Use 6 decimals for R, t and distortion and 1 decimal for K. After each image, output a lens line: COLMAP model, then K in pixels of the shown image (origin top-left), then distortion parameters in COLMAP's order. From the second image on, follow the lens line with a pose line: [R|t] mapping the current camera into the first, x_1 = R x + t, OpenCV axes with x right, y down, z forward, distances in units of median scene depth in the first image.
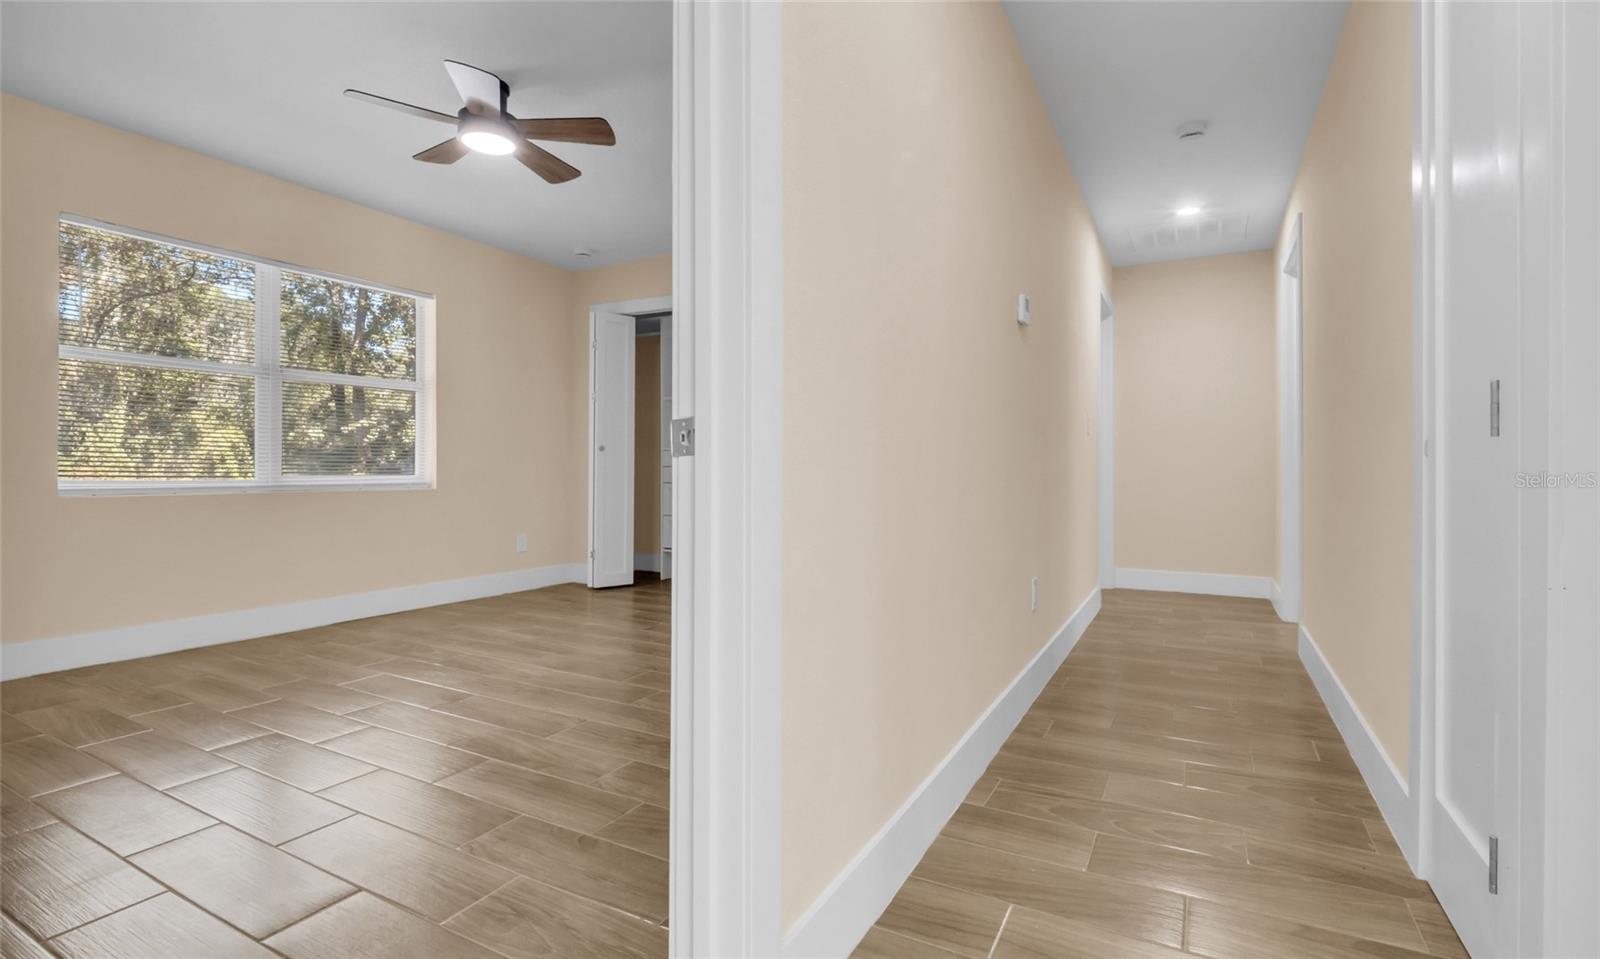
lens RADIAL K [[711.6, 0, 794.3], [0, 711.6, 471.1], [0, 0, 1]] dist [0.011151, -0.013543]
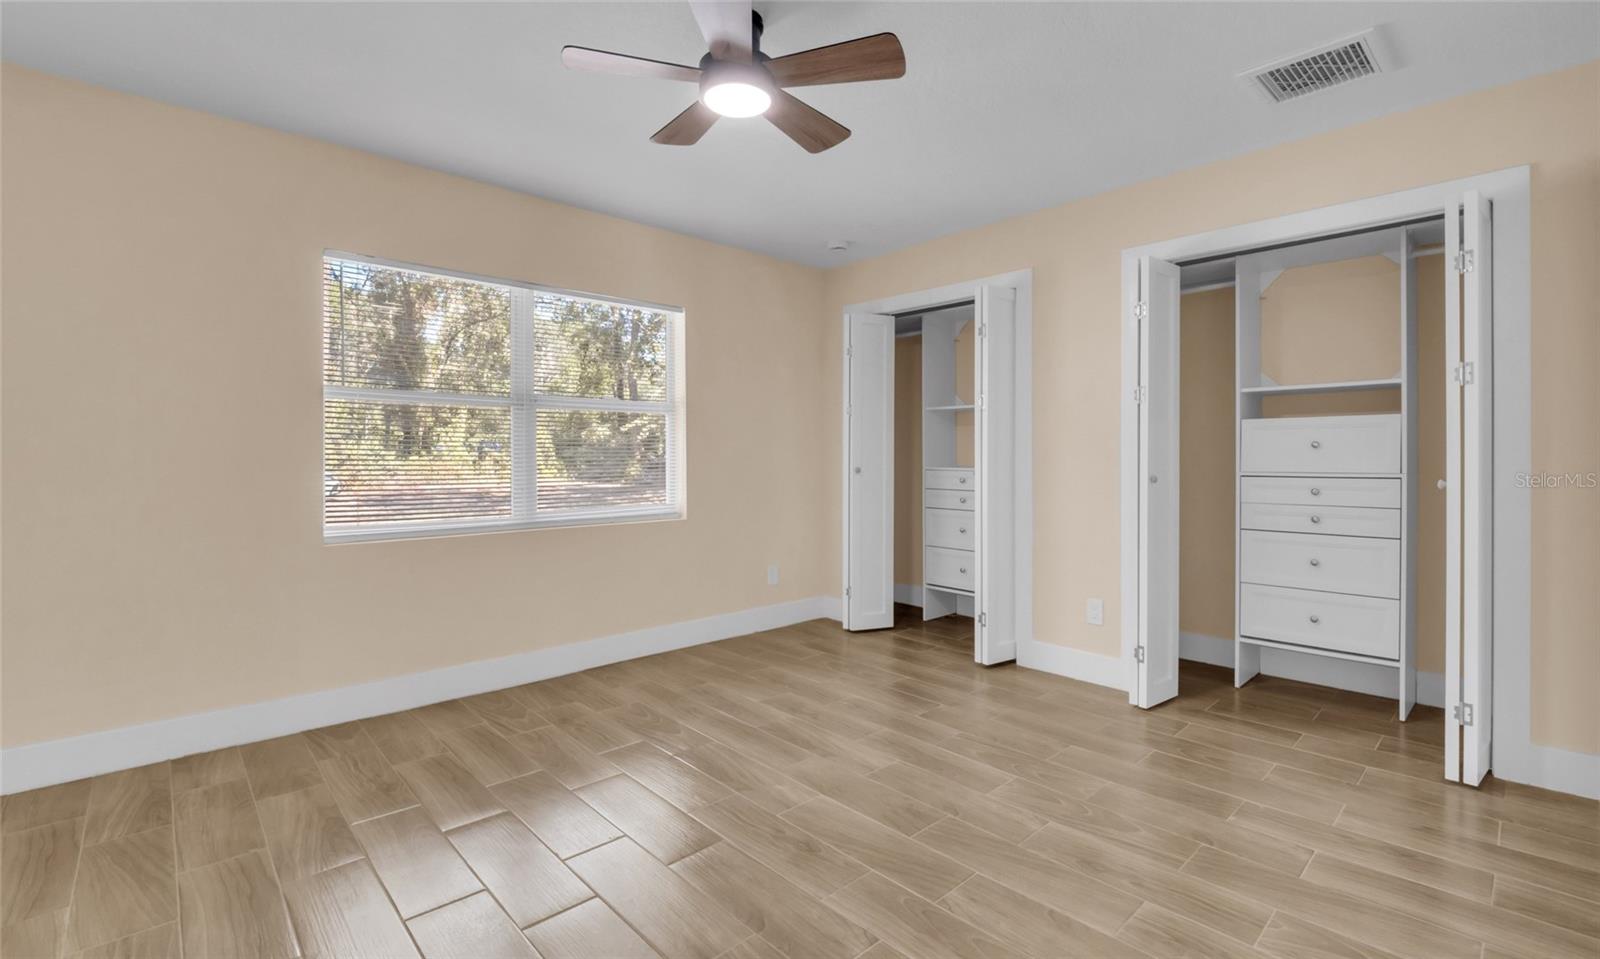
lens RADIAL K [[699.0, 0, 806.5], [0, 699.0, 474.7], [0, 0, 1]] dist [0.010959, -0.021126]
pose [[0.952855, 0.004026, -0.303399, -0.068258], [0.001442, 0.999841, 0.017795, -0.039928], [0.303422, -0.017393, 0.952698, 0.159445]]
